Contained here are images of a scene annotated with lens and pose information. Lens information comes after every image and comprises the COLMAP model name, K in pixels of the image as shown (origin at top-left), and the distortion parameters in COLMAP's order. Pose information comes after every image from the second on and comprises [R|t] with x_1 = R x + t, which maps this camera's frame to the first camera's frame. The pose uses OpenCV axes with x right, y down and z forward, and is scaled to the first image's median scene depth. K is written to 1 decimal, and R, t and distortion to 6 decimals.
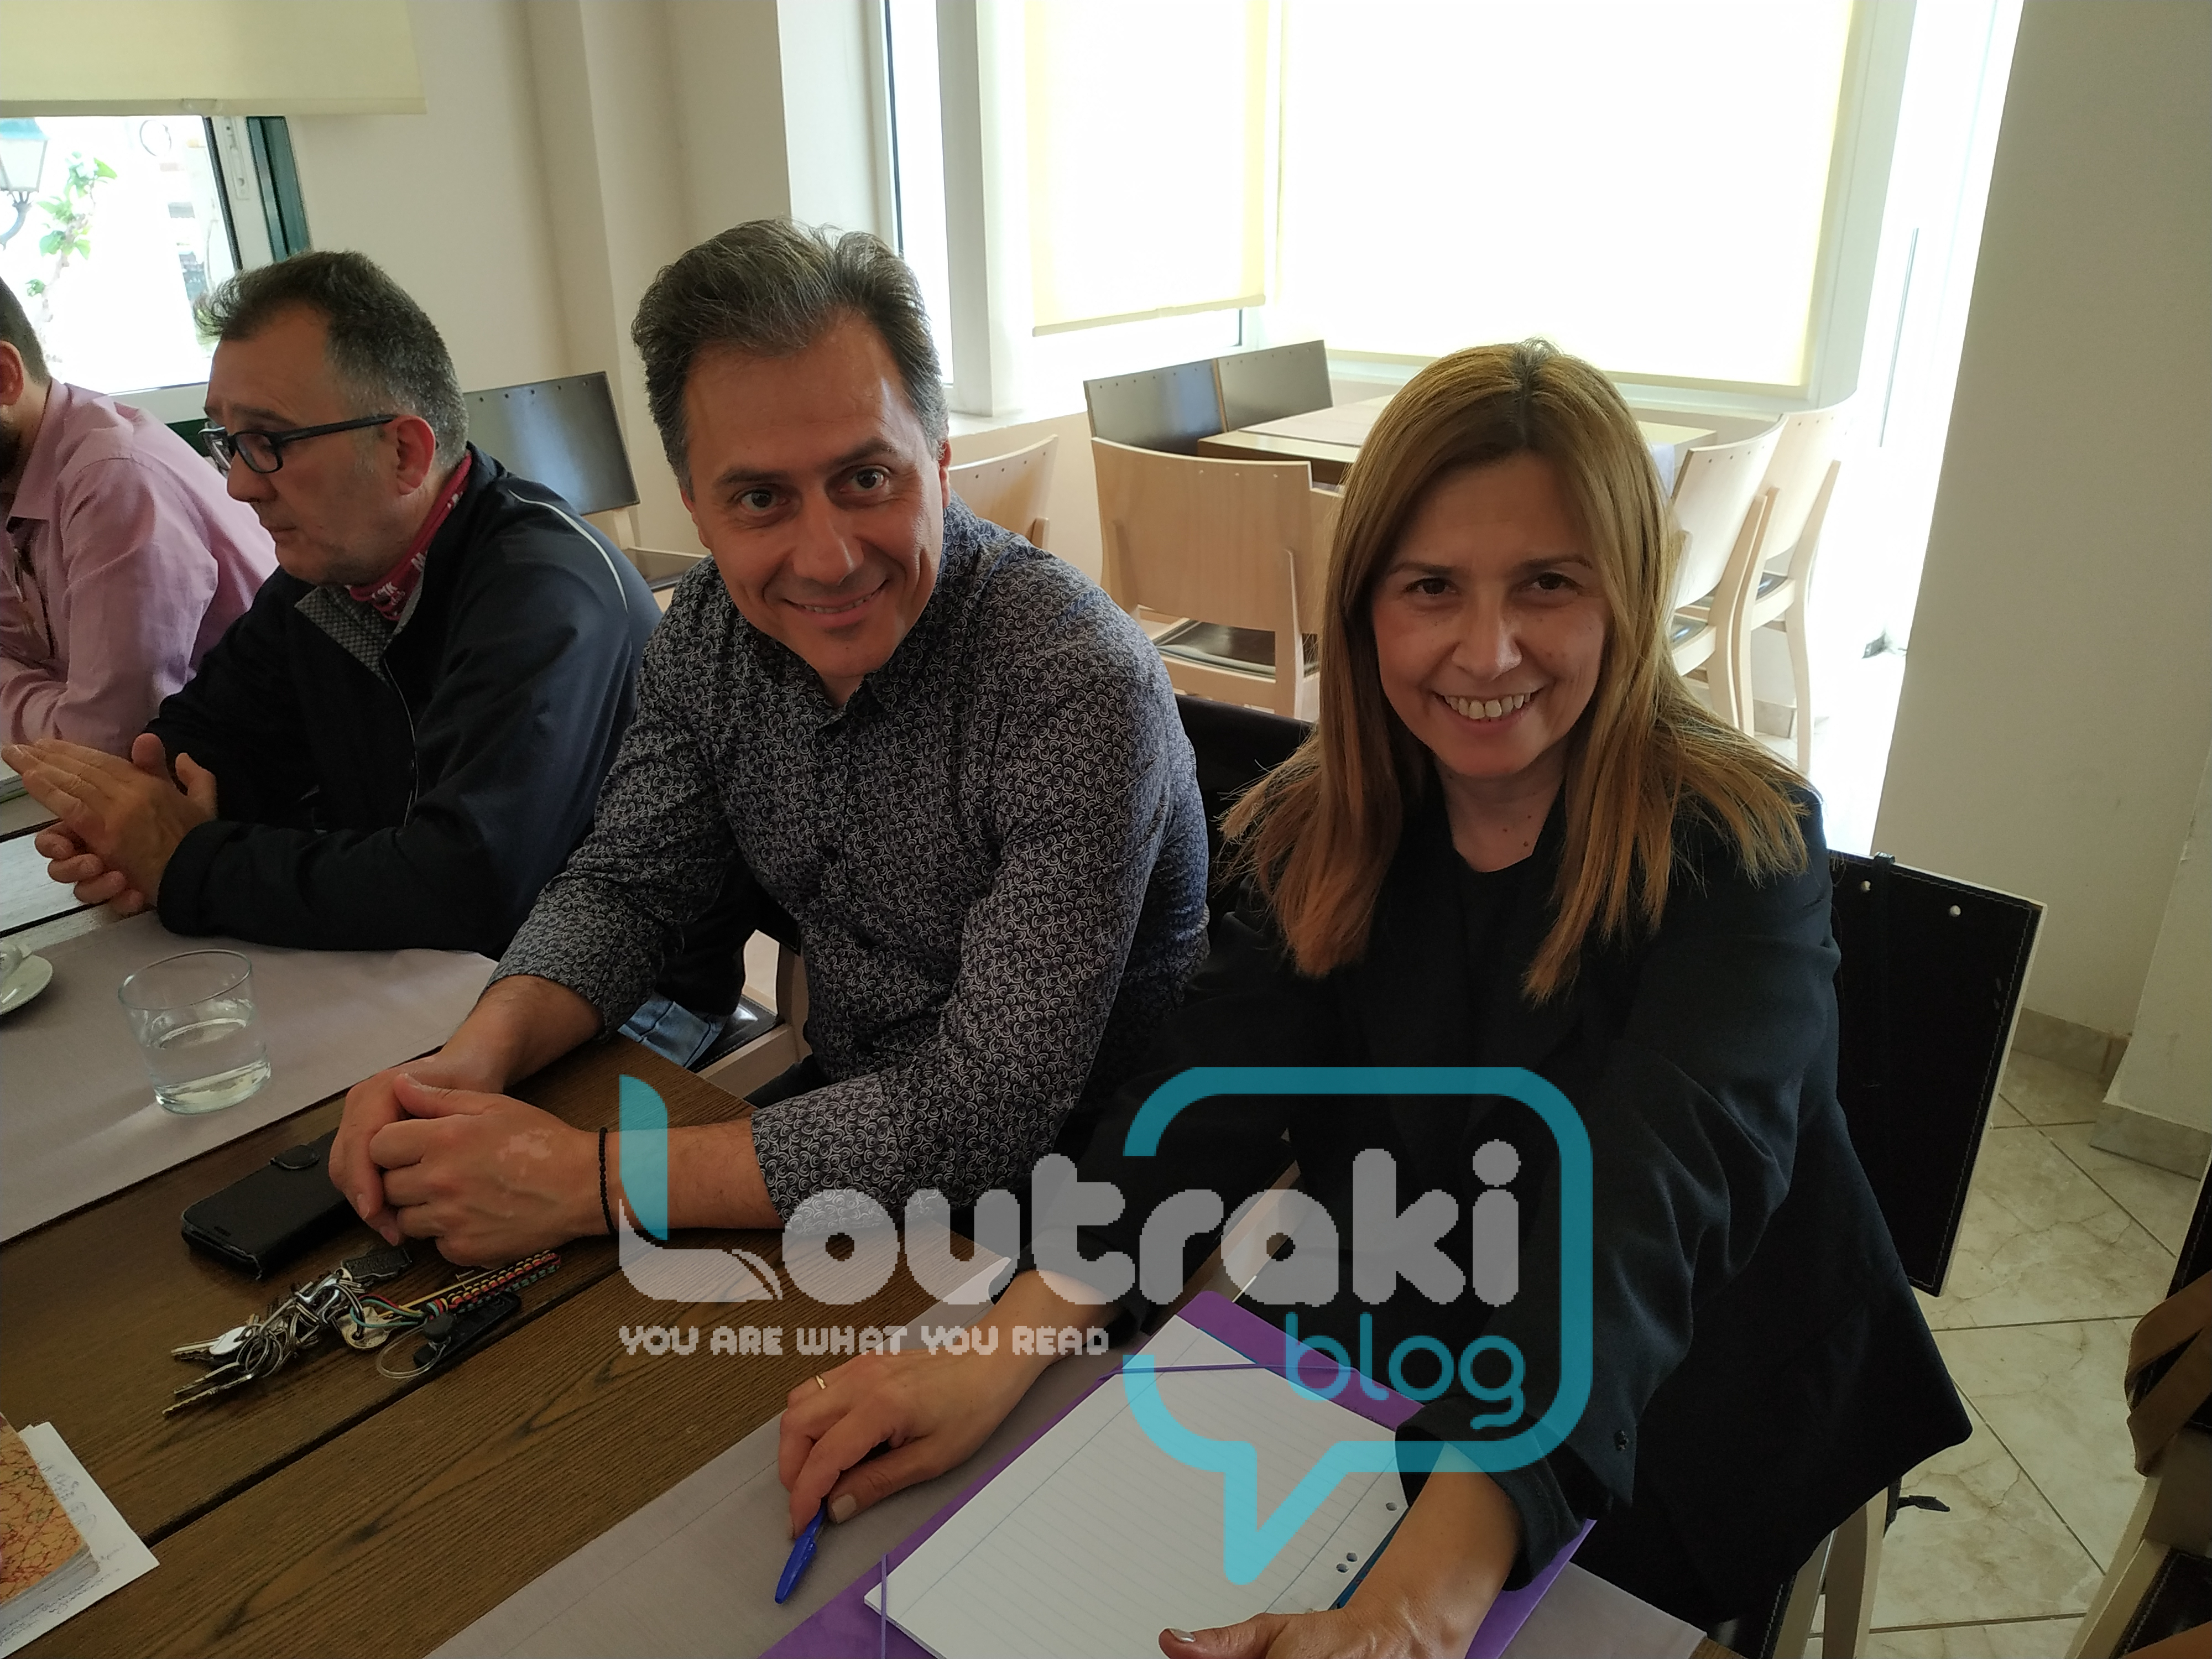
lens RADIAL K [[1571.2, 0, 1113.2], [0, 1571.2, 821.2], [0, 0, 1]] dist [-0.034586, -0.014719]
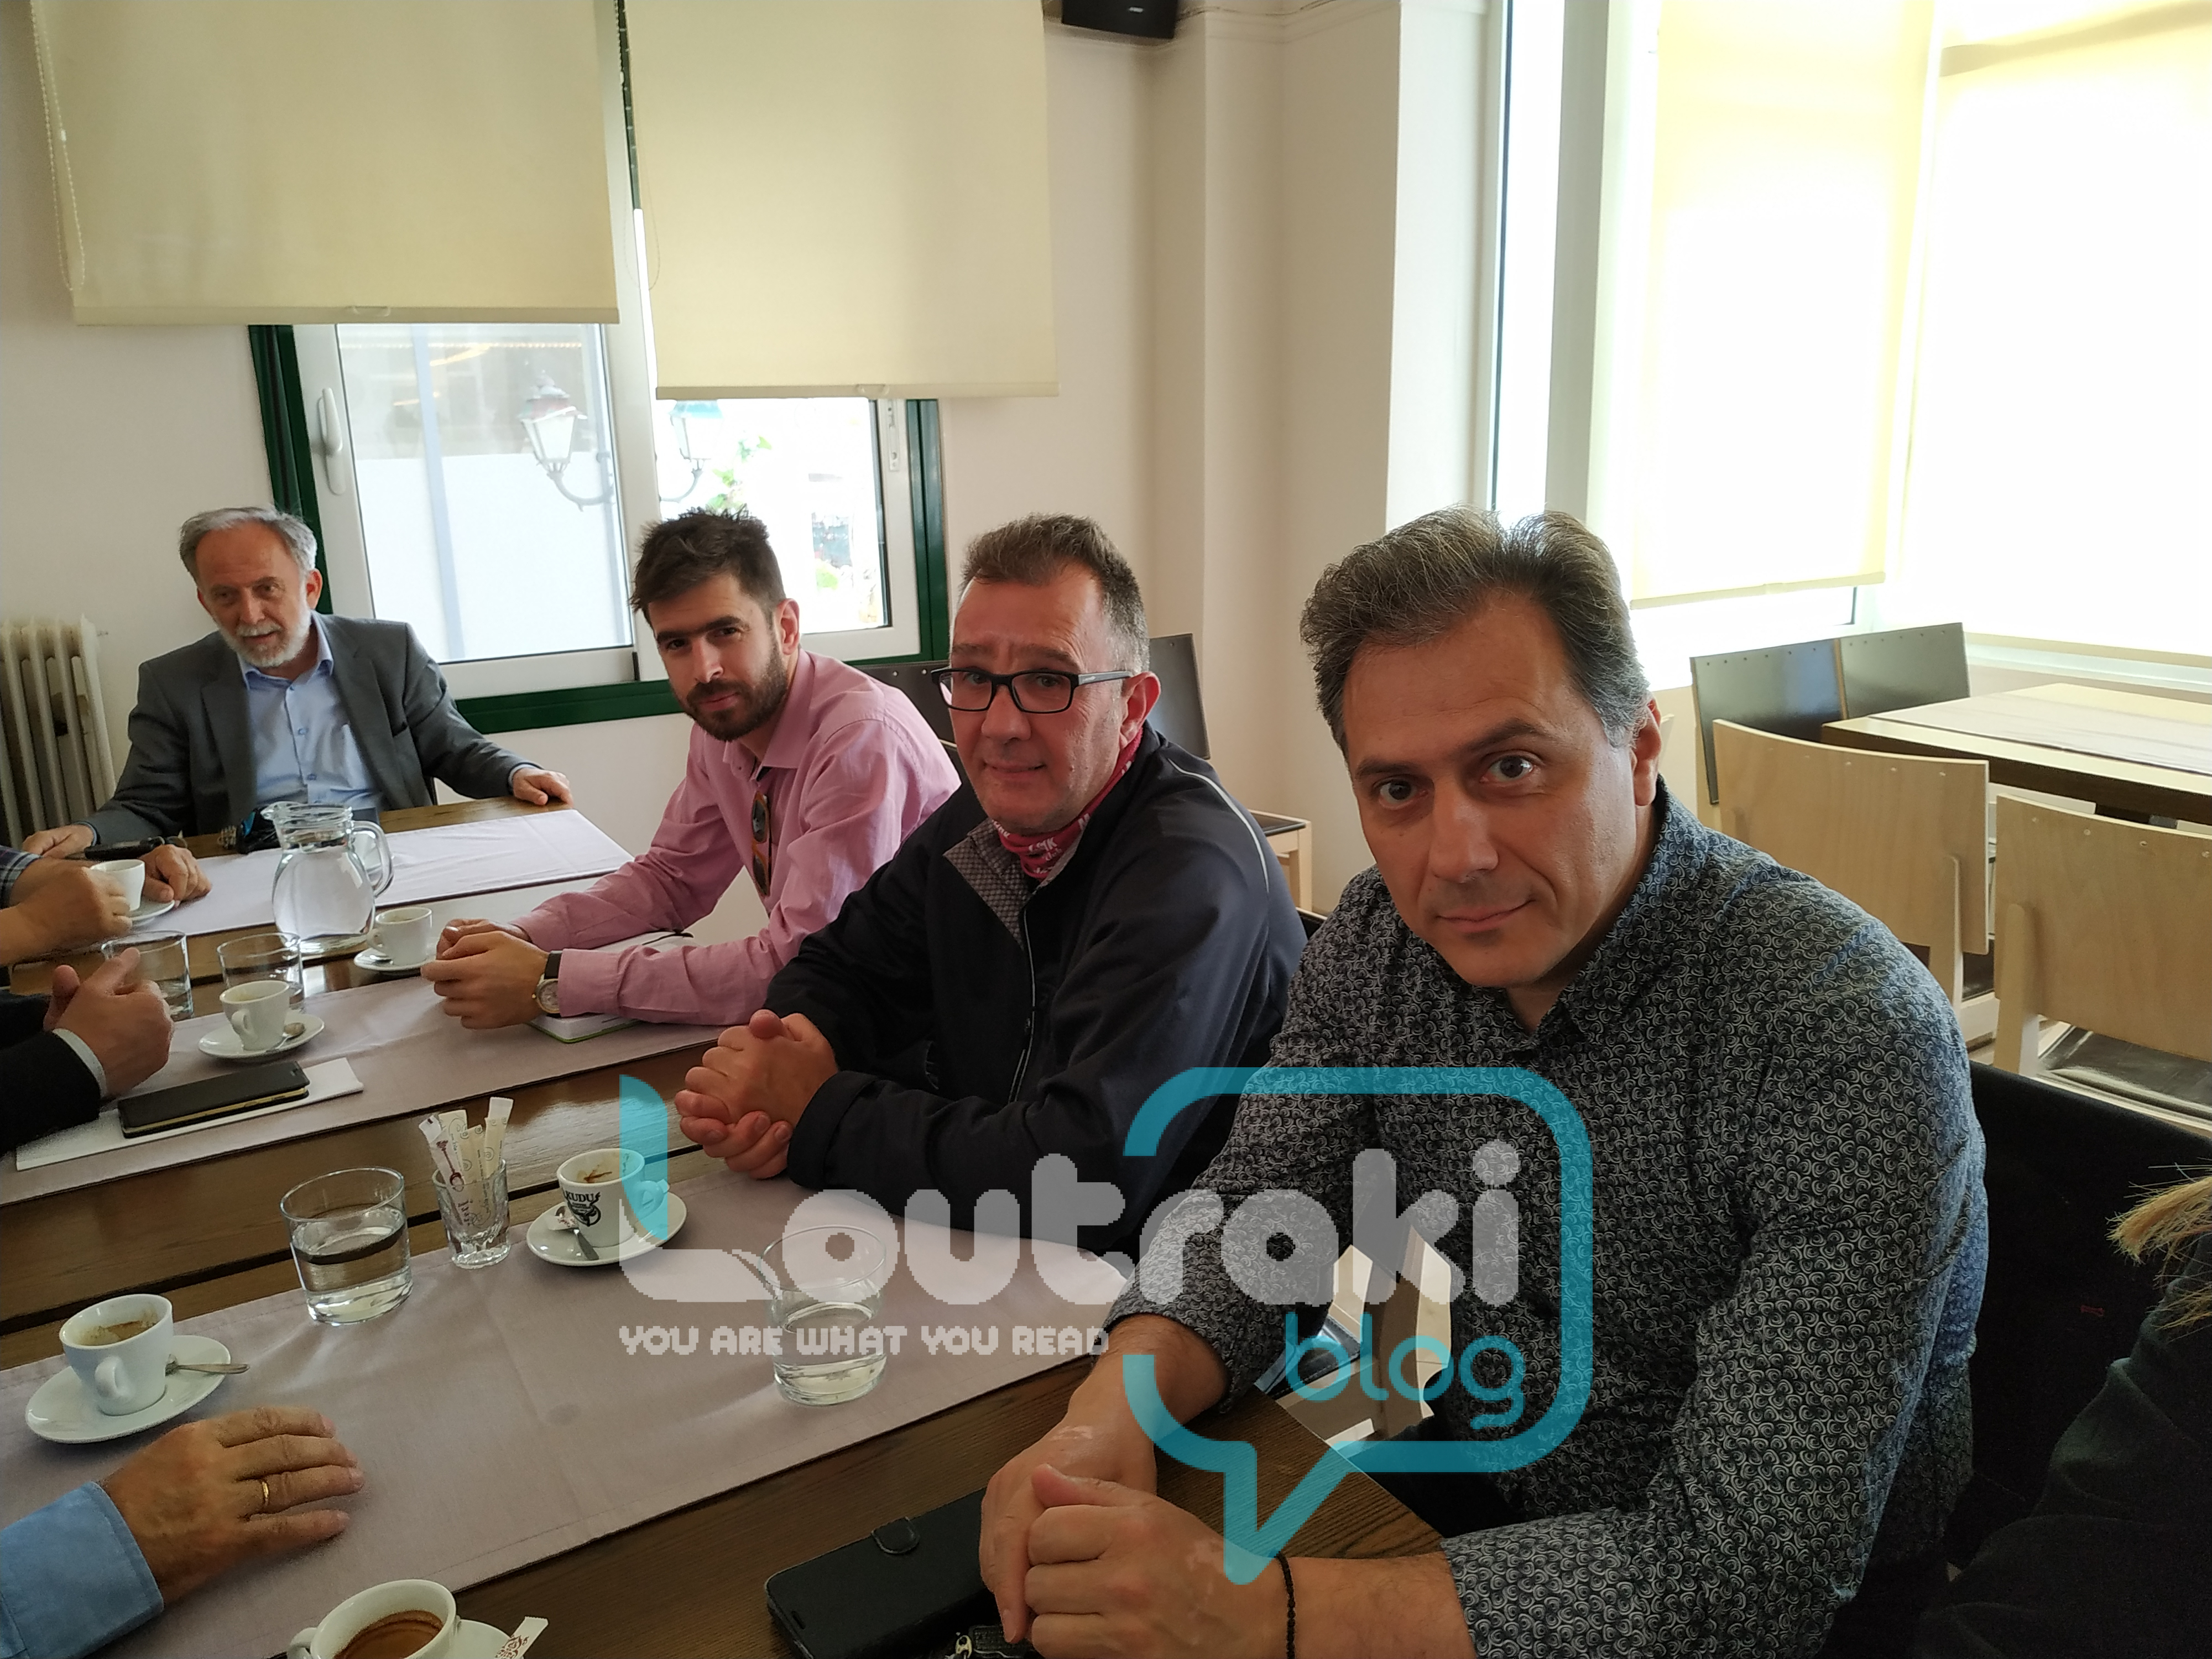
lens RADIAL K [[1571.2, 0, 1093.2], [0, 1571.2, 860.7], [0, 0, 1]] dist [-0.034586, -0.014719]
pose [[0.944076, 0.064808, -0.323298, -0.139077], [-0.109384, 0.986527, -0.121657, -0.035496], [0.311057, 0.150217, 0.938445, 0.112833]]
